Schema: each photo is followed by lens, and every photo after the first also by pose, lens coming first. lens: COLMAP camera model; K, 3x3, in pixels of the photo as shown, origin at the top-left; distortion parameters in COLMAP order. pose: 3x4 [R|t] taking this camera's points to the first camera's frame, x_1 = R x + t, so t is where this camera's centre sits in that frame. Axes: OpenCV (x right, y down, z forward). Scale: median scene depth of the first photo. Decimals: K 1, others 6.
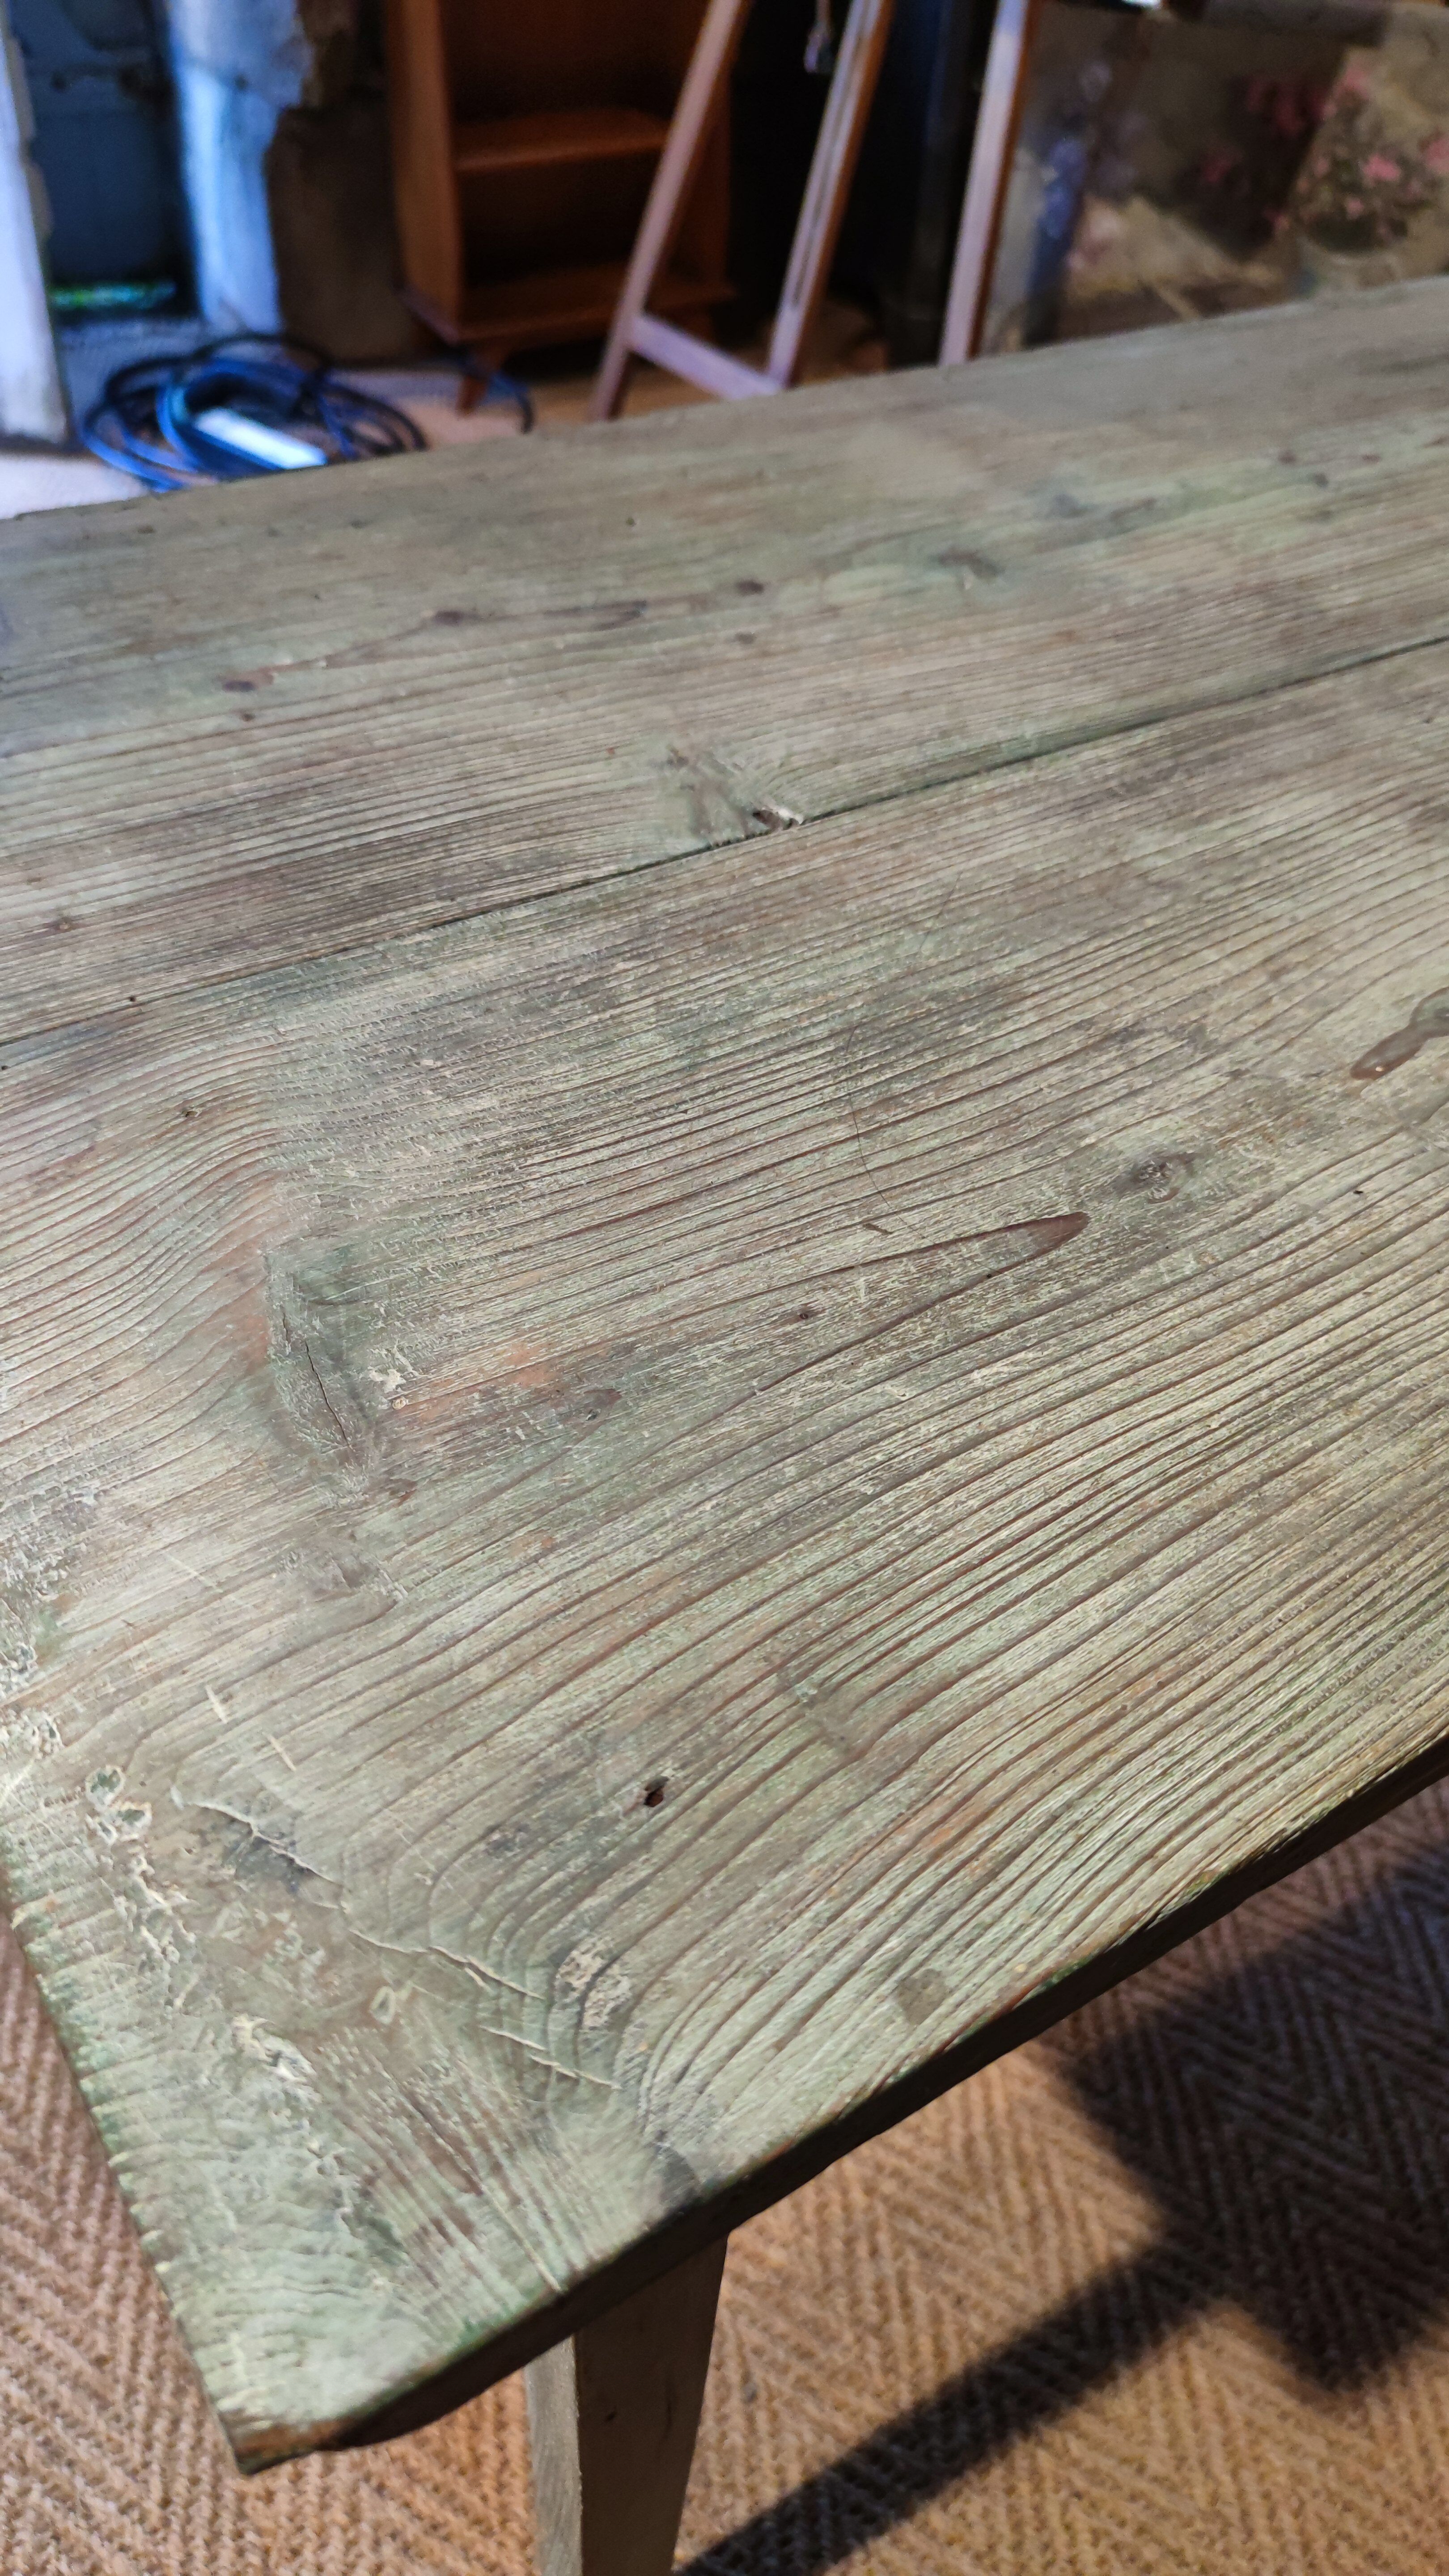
lens RADIAL K [[1924.6, 0, 700.1], [0, 1924.6, 1298.8], [0, 0, 1]] dist [0.044543, -0.090111]
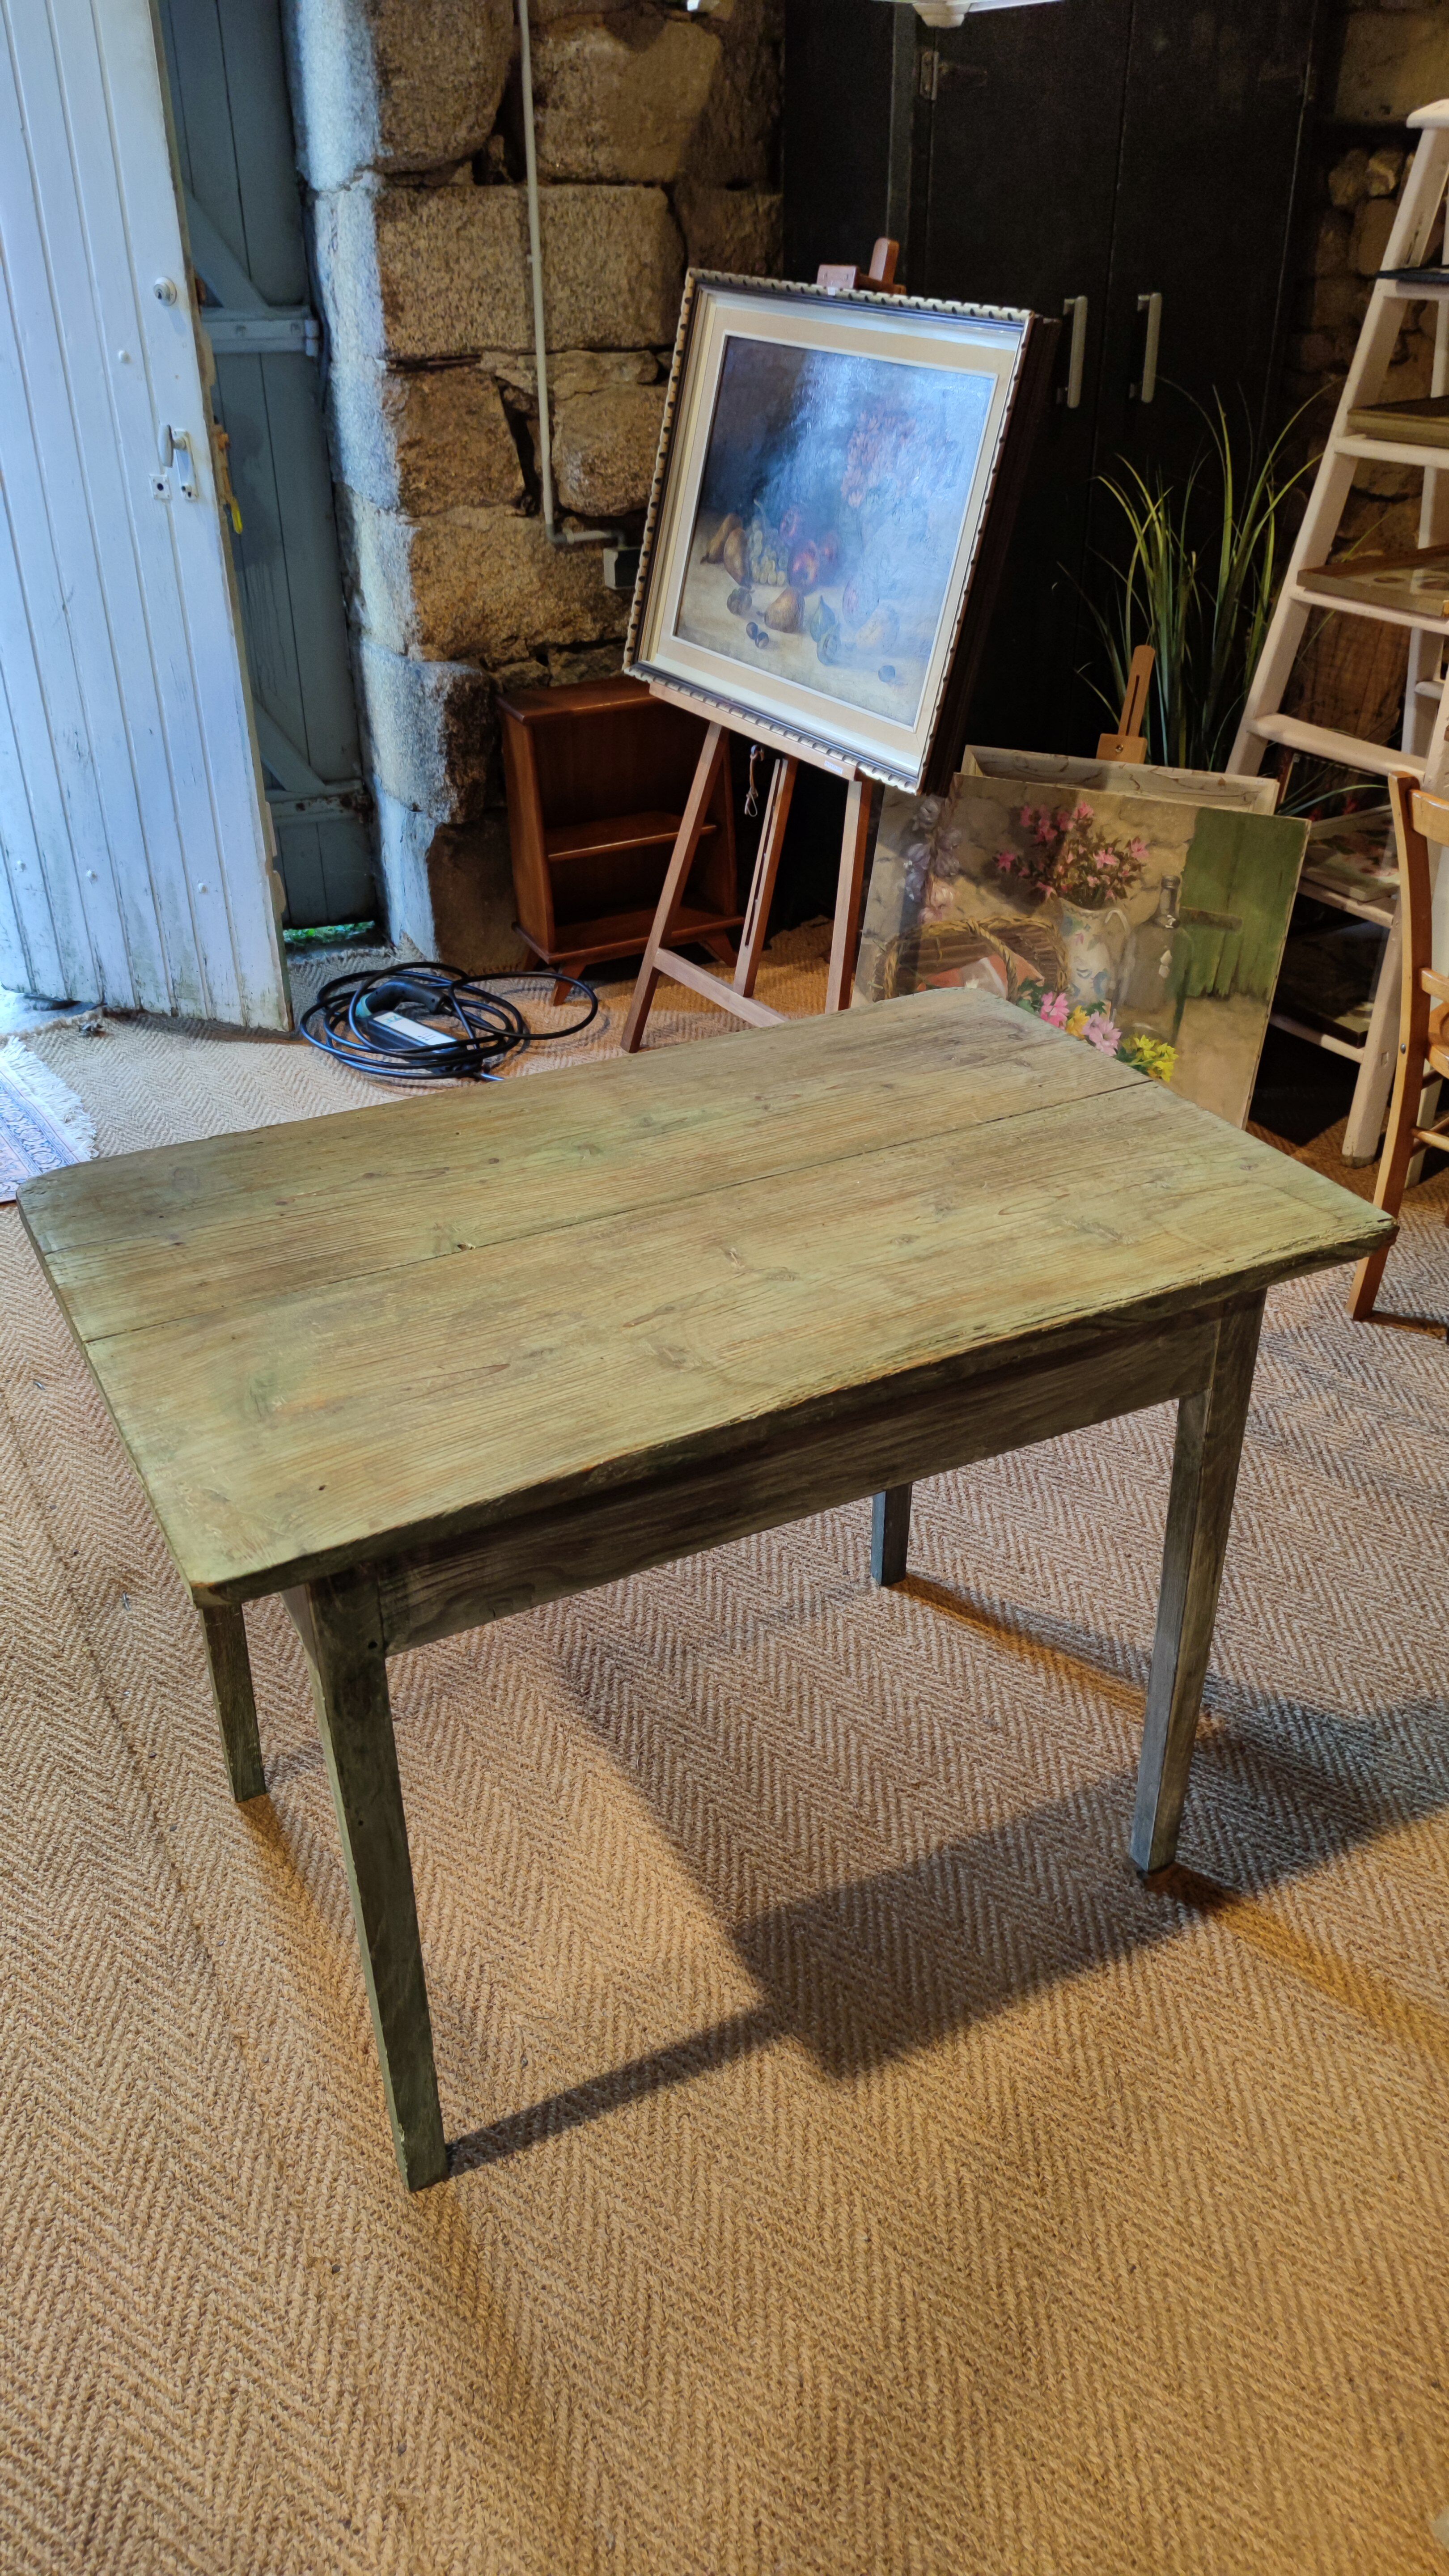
lens RADIAL K [[1816.8, 0, 708.0], [0, 1816.8, 1282.6], [0, 0, 1]] dist [0.032425, -0.125131]
pose [[0.995597, -0.011037, -0.093090, 0.368659], [-0.011669, 0.970729, -0.239896, 0.245089], [0.093013, 0.239926, 0.966325, -0.856808]]
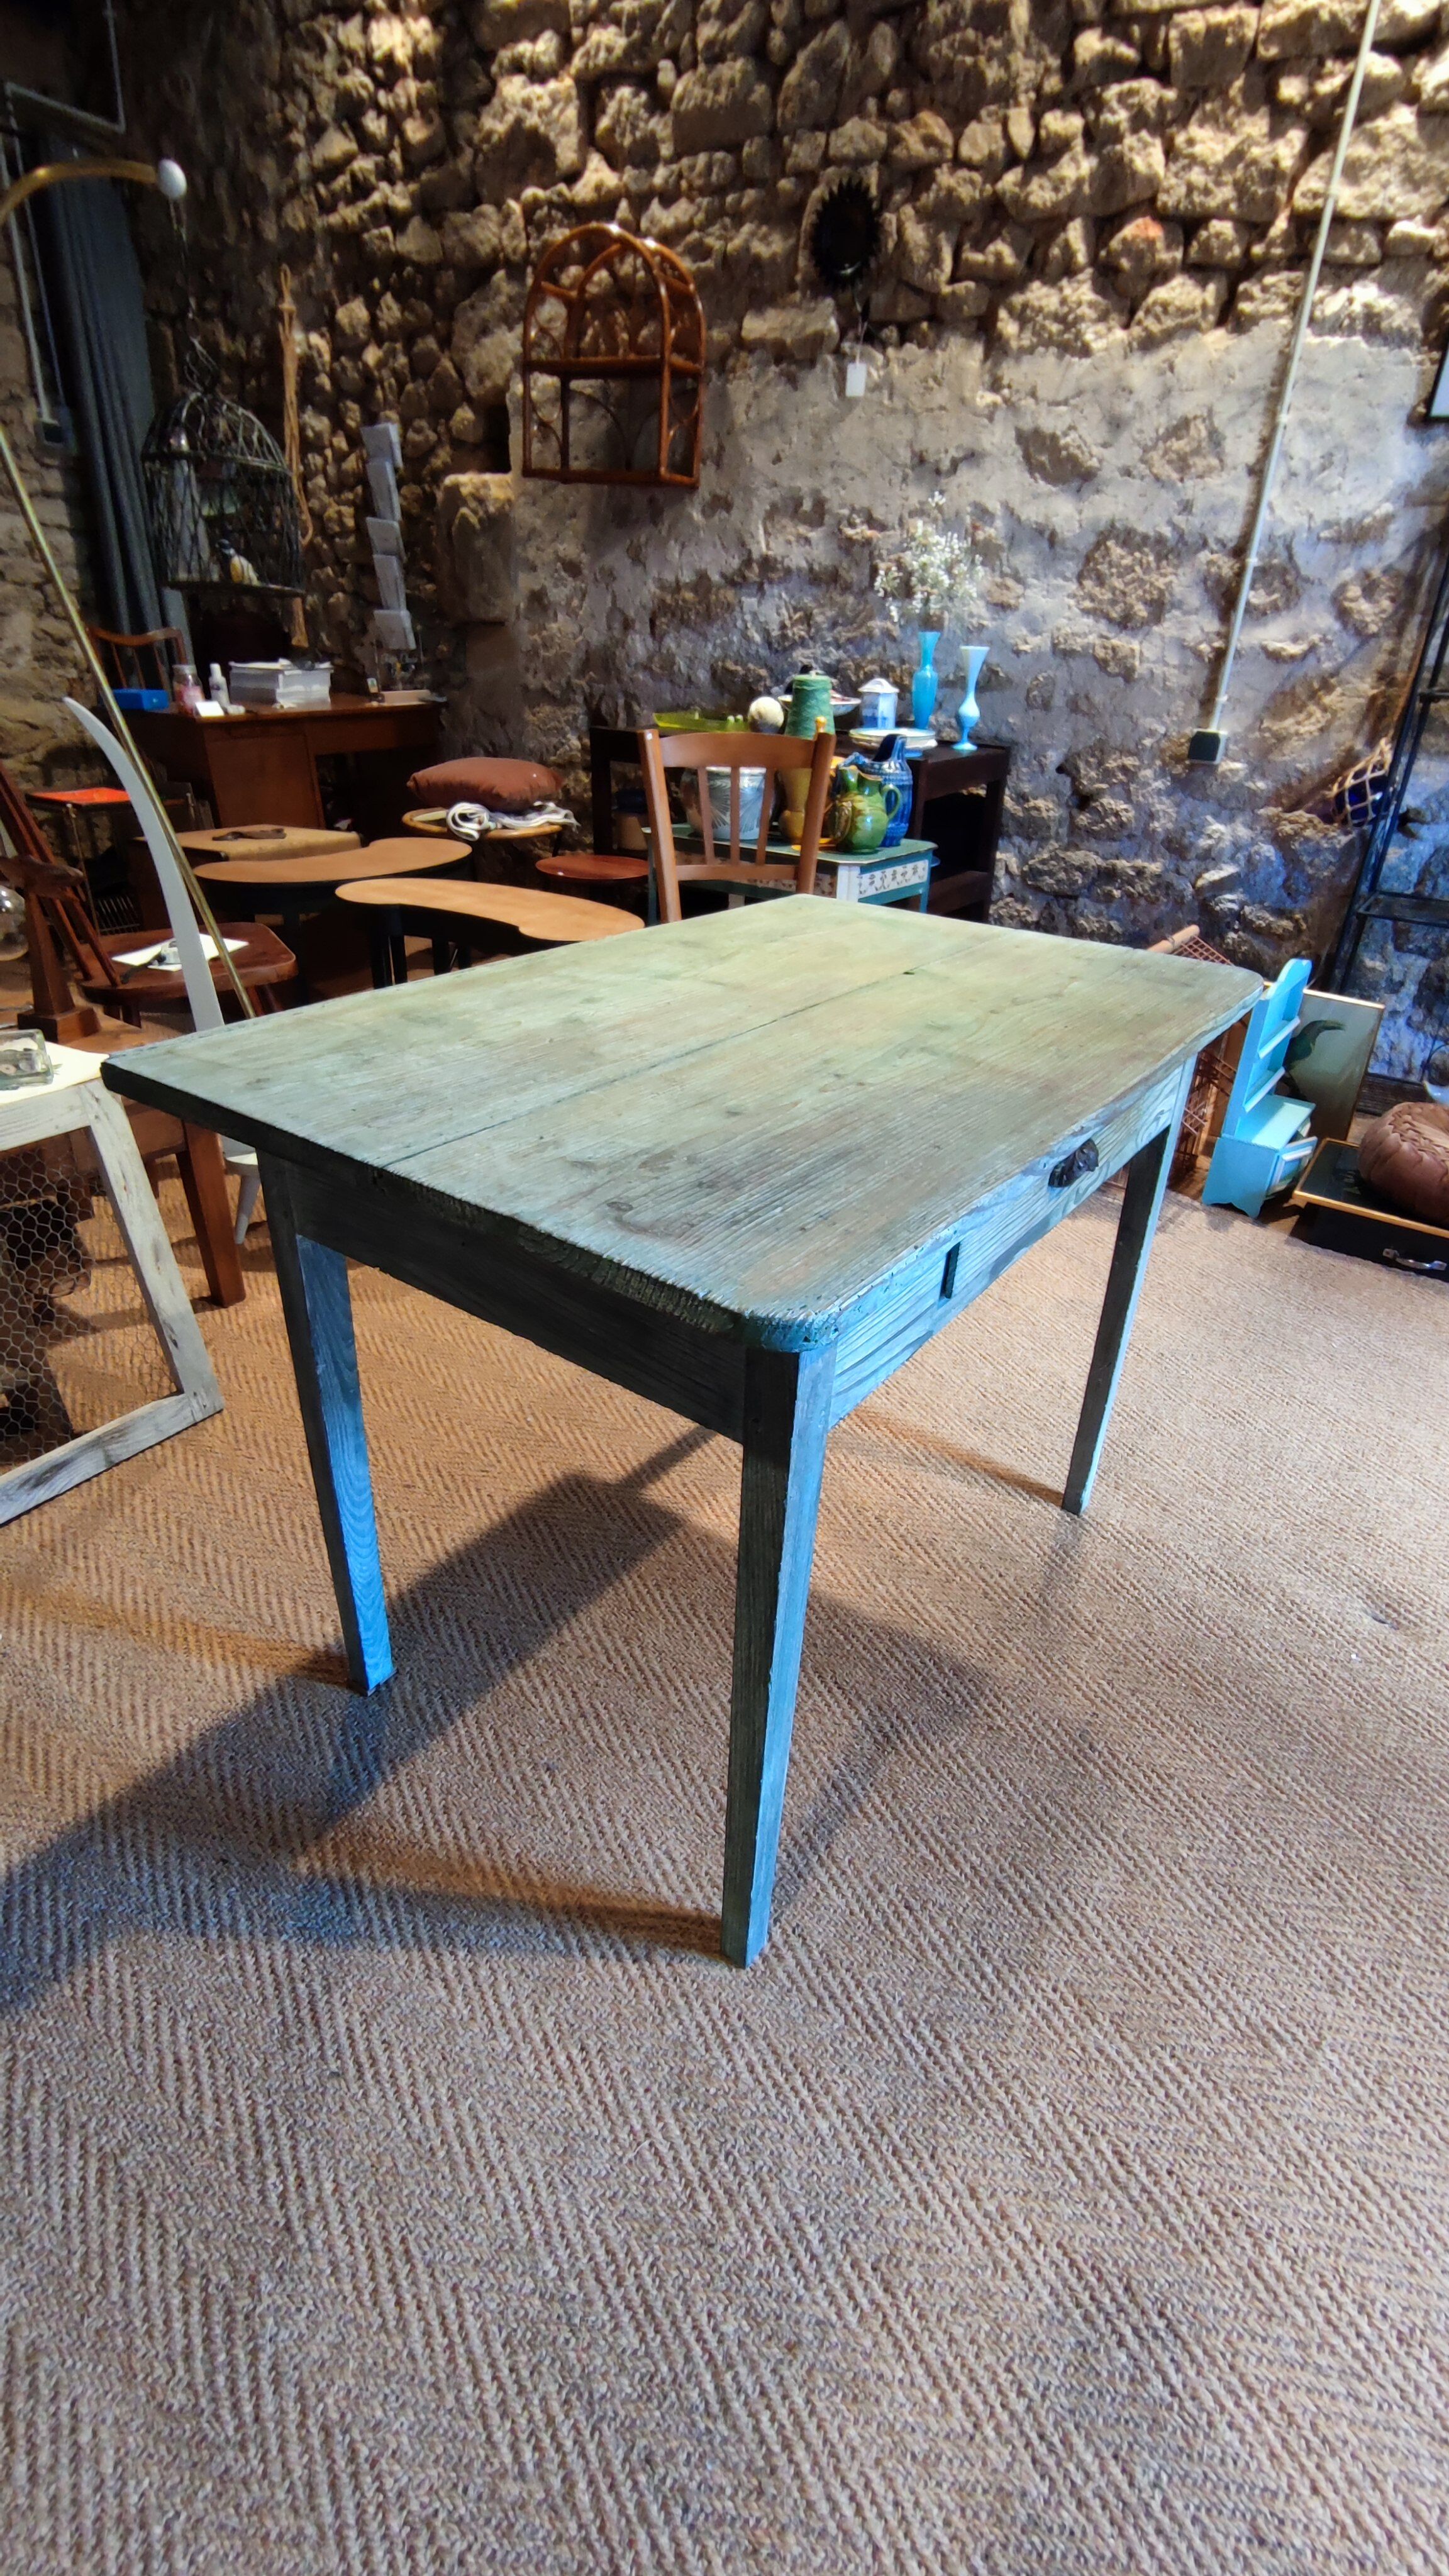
lens RADIAL K [[1170.0, 0, 751.1], [0, 1170.0, 1328.4], [0, 0, 1]] dist [-0.002581, -0.000247]
pose [[-0.910317, 0.123004, -0.395212, 0.740147], [-0.348318, 0.288159, 0.891986, -1.126069], [0.223602, 0.949650, -0.219472, 1.212297]]
